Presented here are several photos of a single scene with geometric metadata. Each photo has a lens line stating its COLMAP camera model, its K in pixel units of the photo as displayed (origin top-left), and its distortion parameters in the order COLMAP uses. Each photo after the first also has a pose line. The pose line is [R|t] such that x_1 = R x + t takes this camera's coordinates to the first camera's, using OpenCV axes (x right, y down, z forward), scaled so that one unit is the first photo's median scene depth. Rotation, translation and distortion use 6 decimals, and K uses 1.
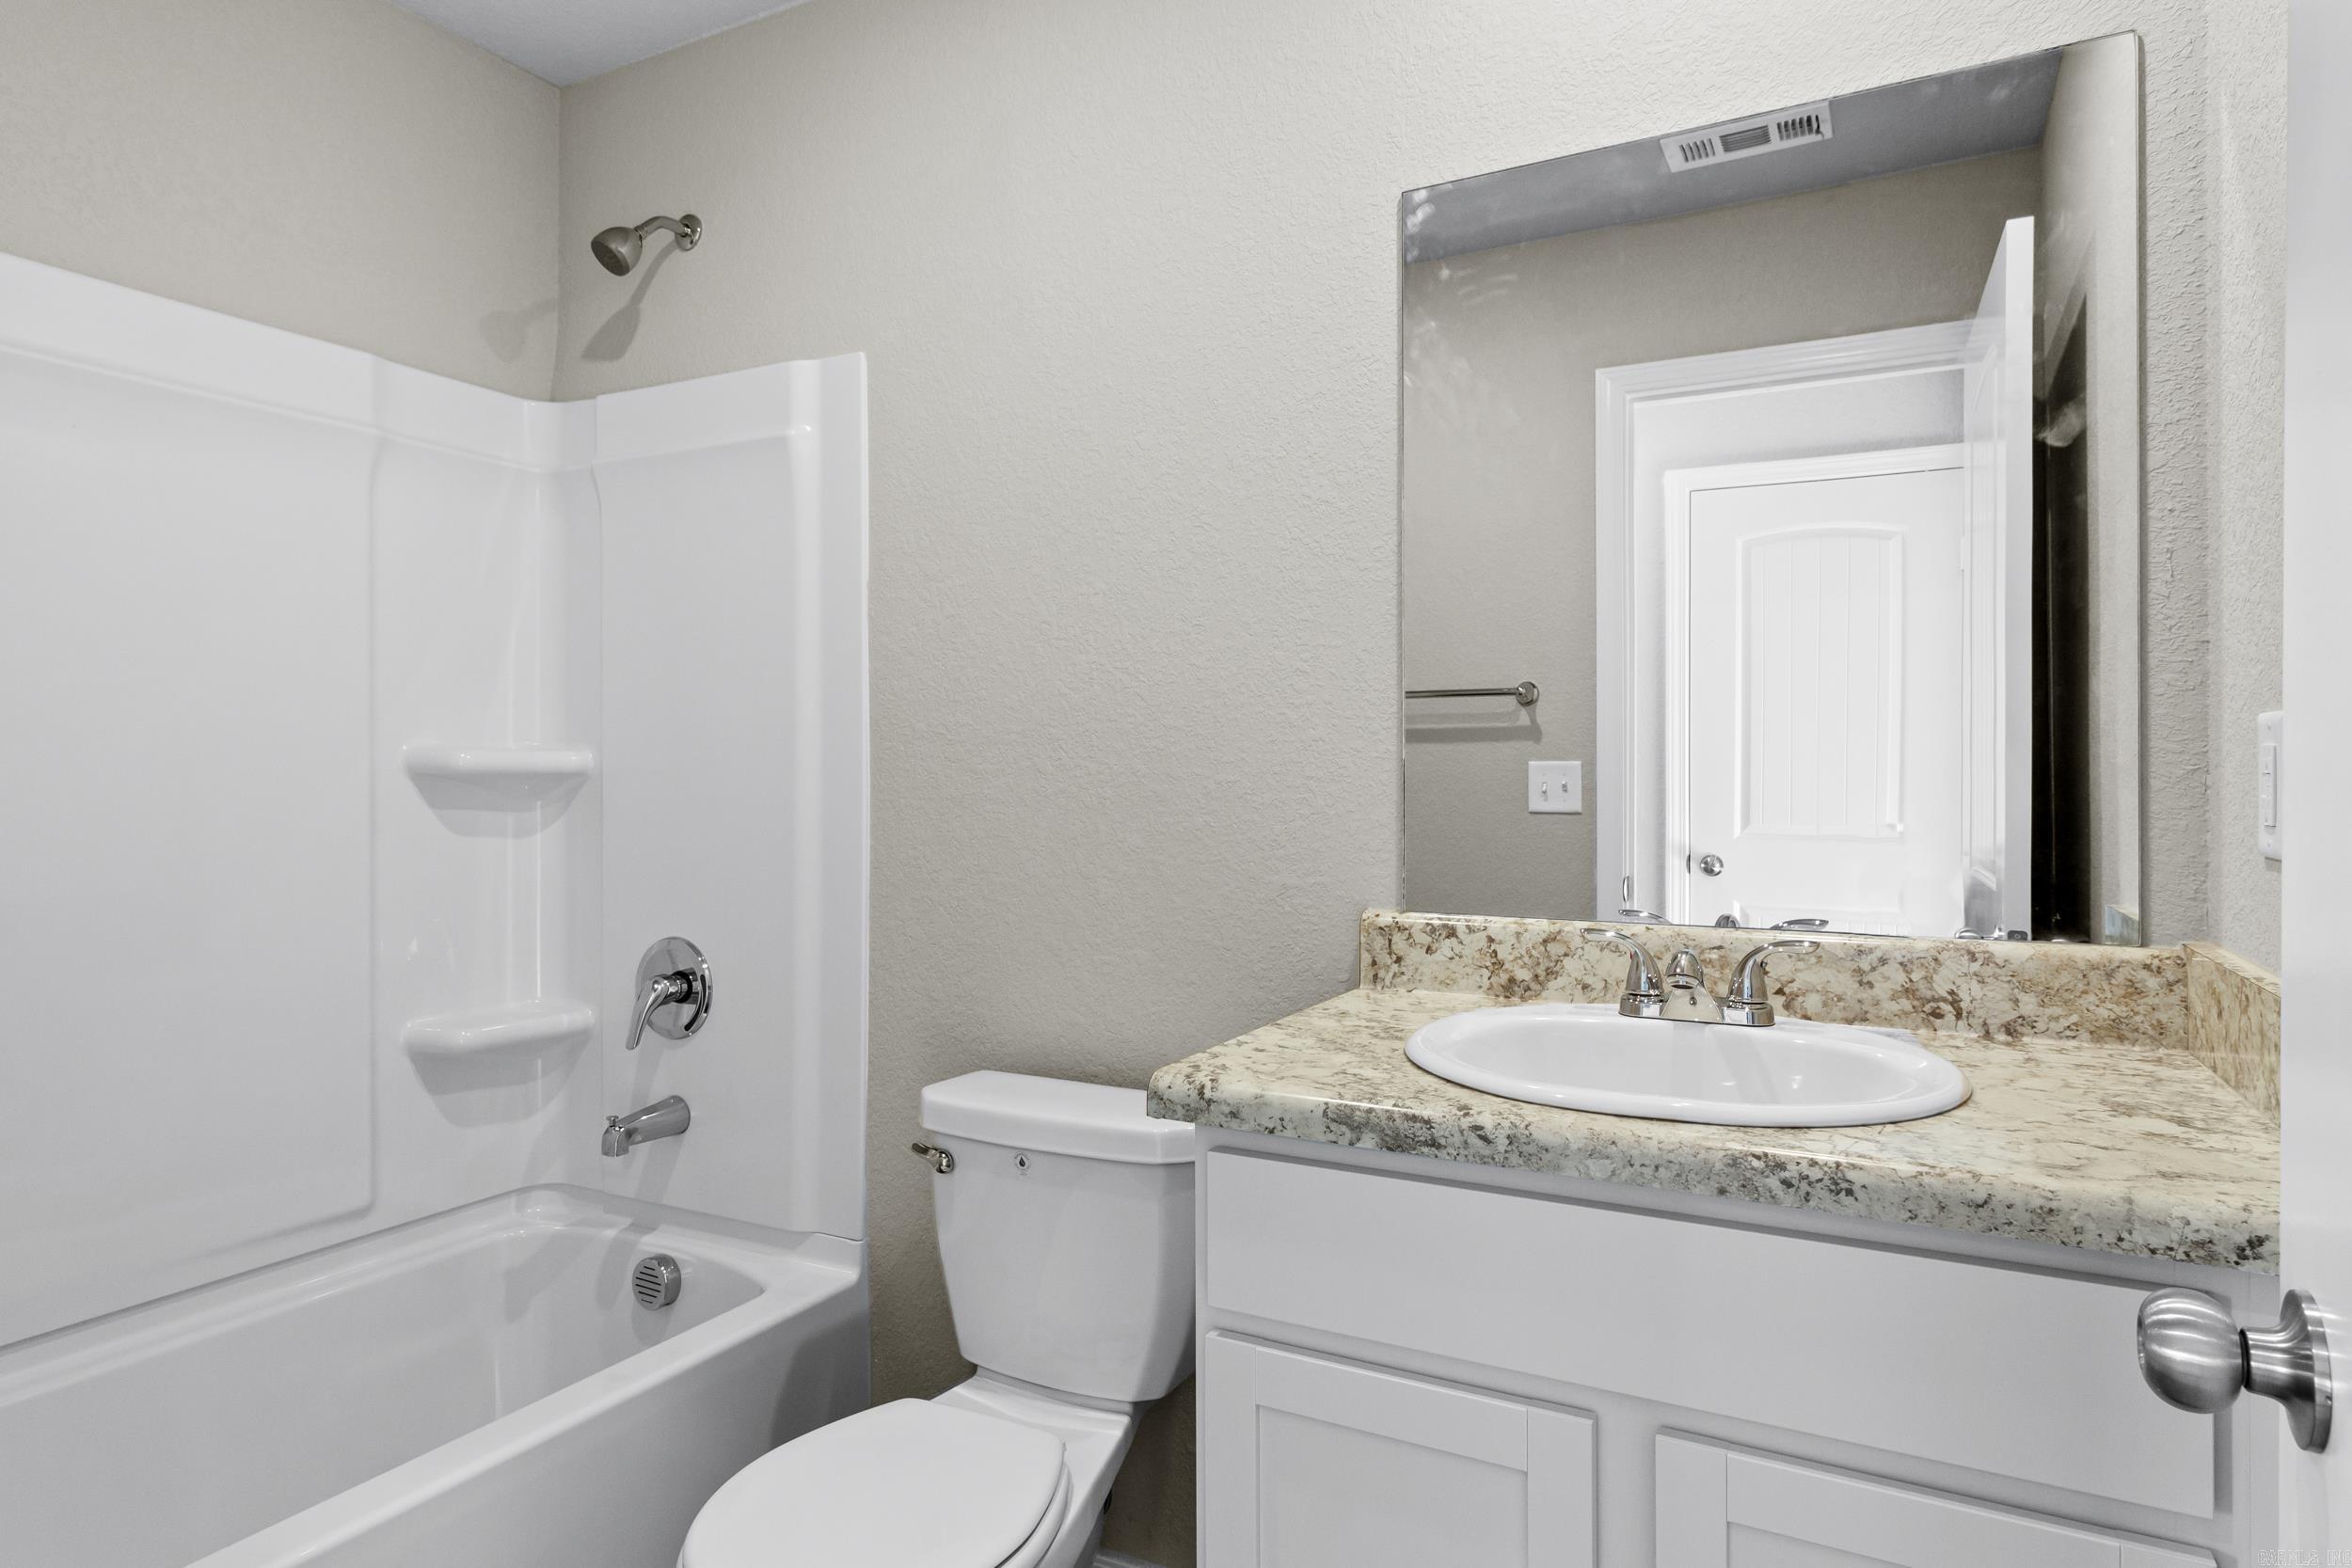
lens RADIAL K [[1285.1, 0, 1177.0], [0, 1285.1, 780.8], [0, 0, 1]] dist [0.004104, -0.002106]
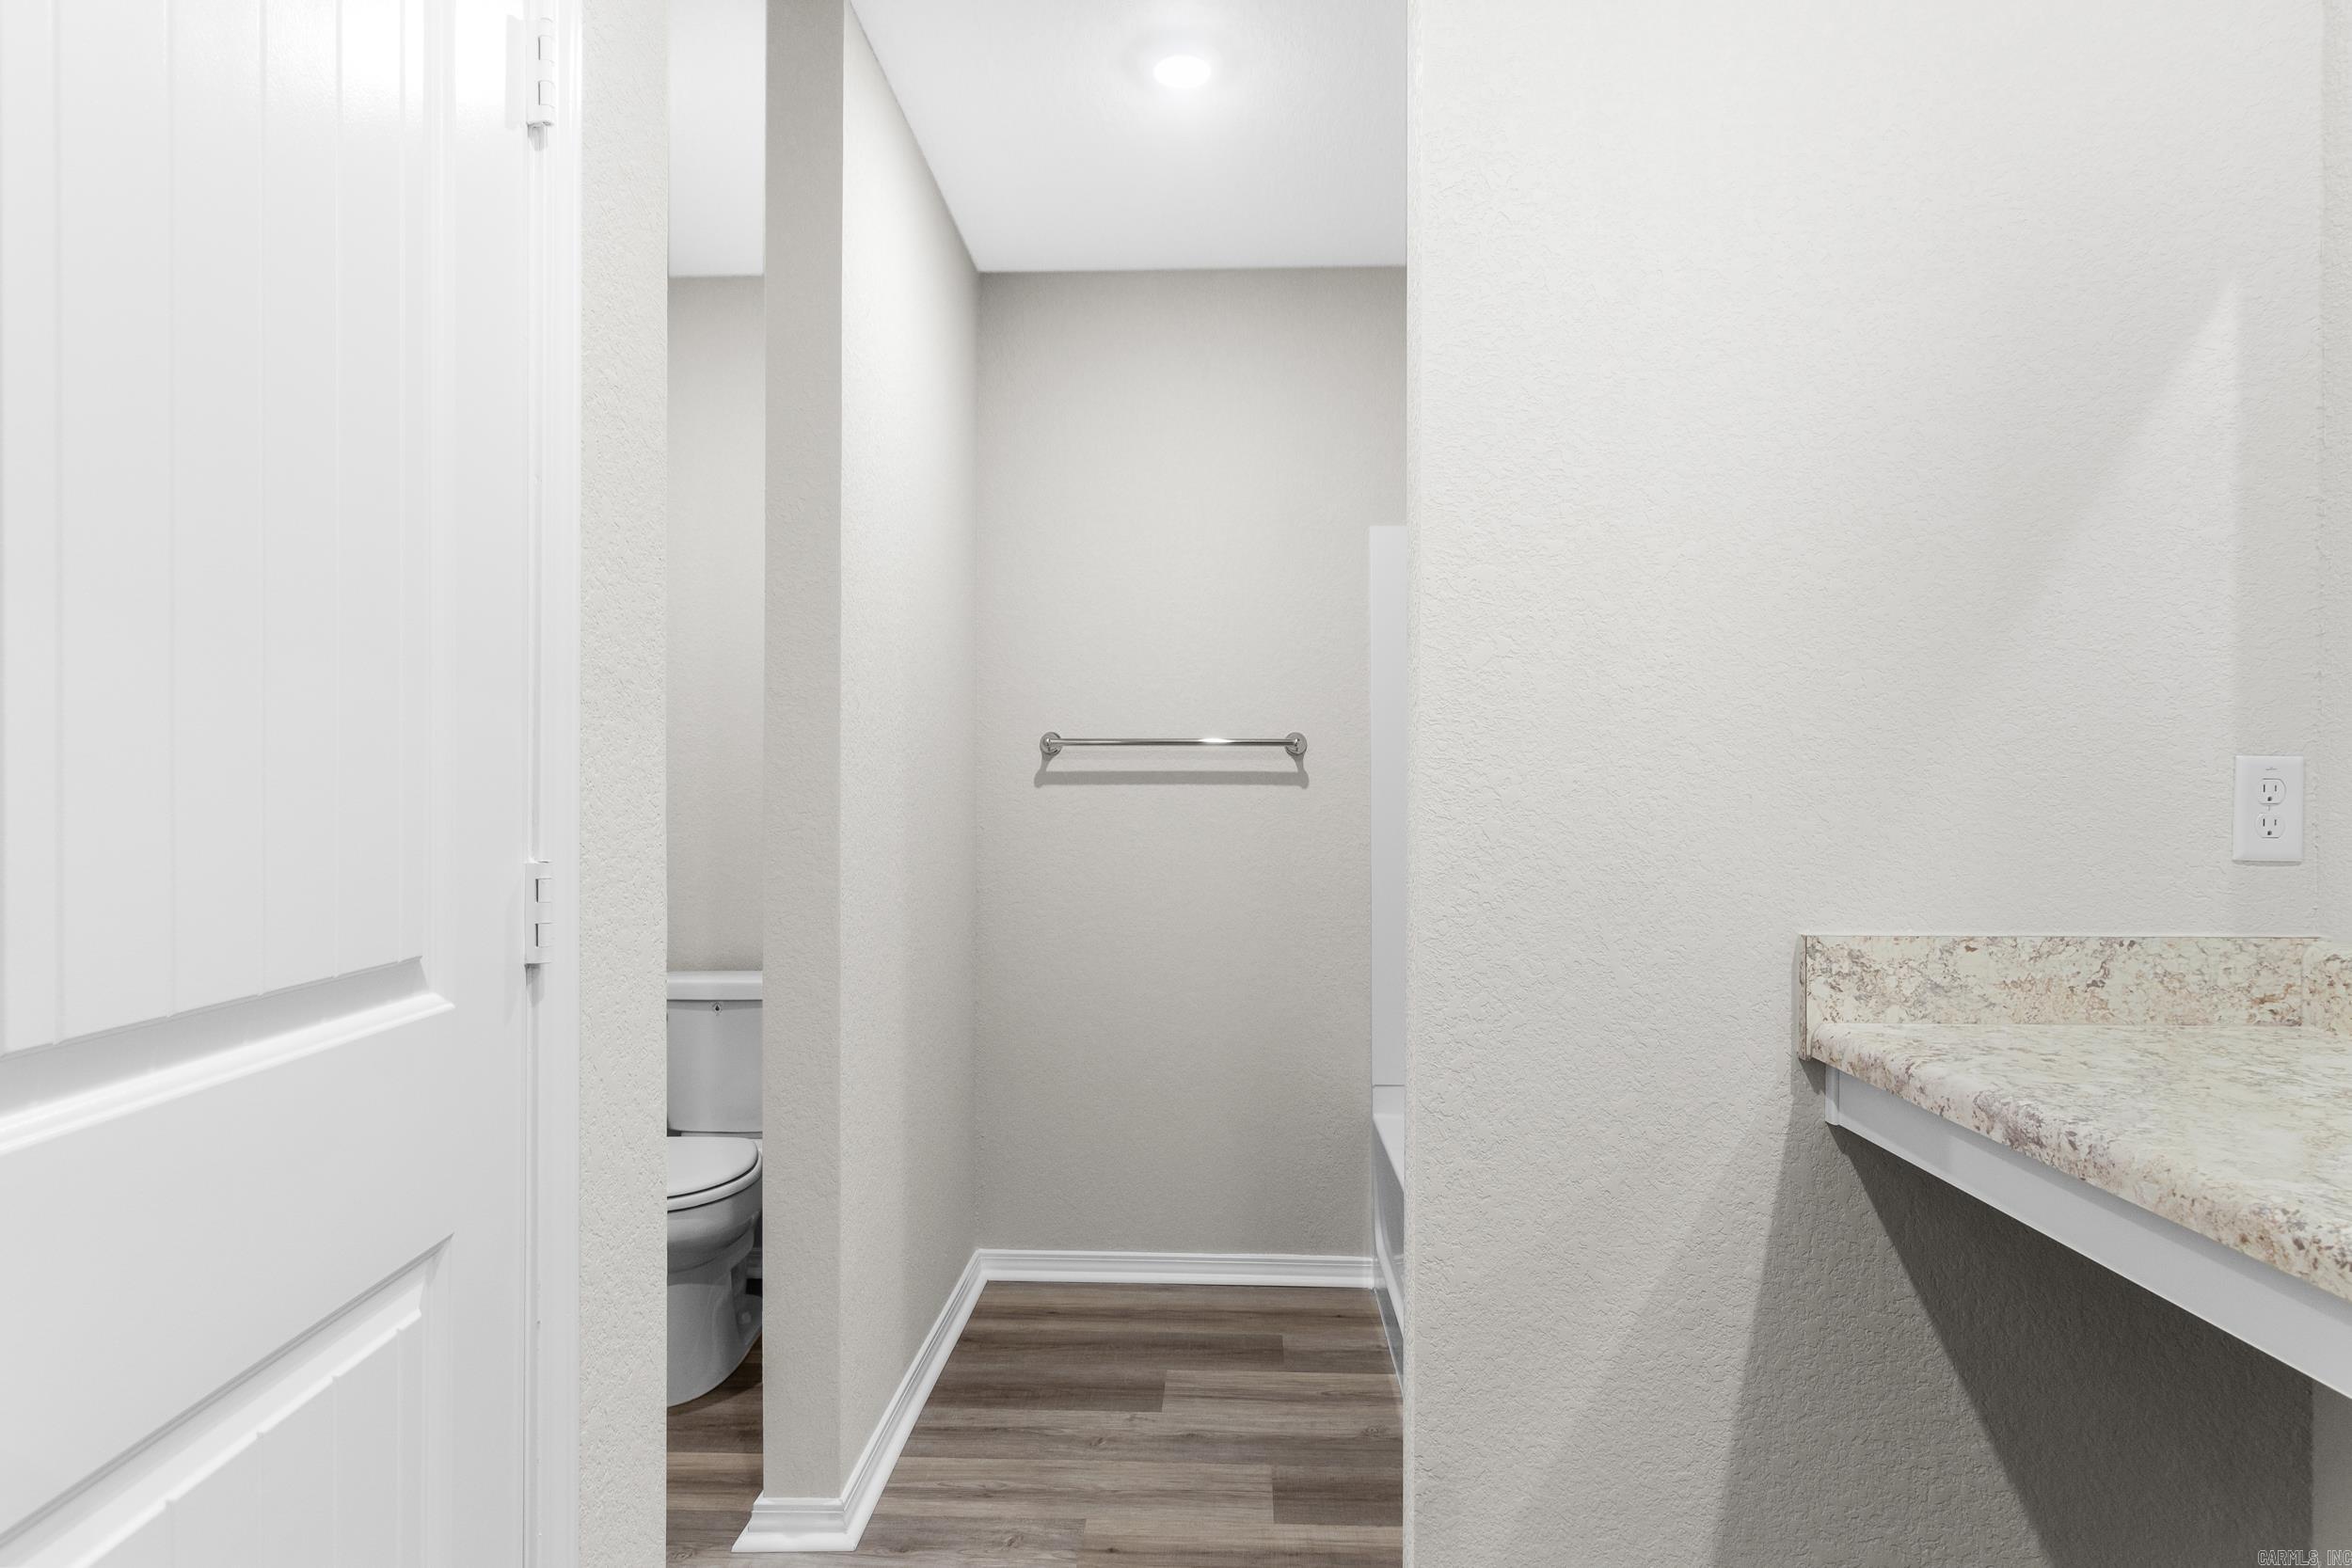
lens RADIAL K [[1285.1, 0, 1176.7], [0, 1285.1, 792.1], [0, 0, 1]] dist [0.004104, -0.002106]
pose [[0.429127, -0.000459, -0.903244, 0.858590], [-0.009585, 0.999941, -0.005061, 0.021493], [0.903193, 0.010829, 0.429098, -0.043556]]
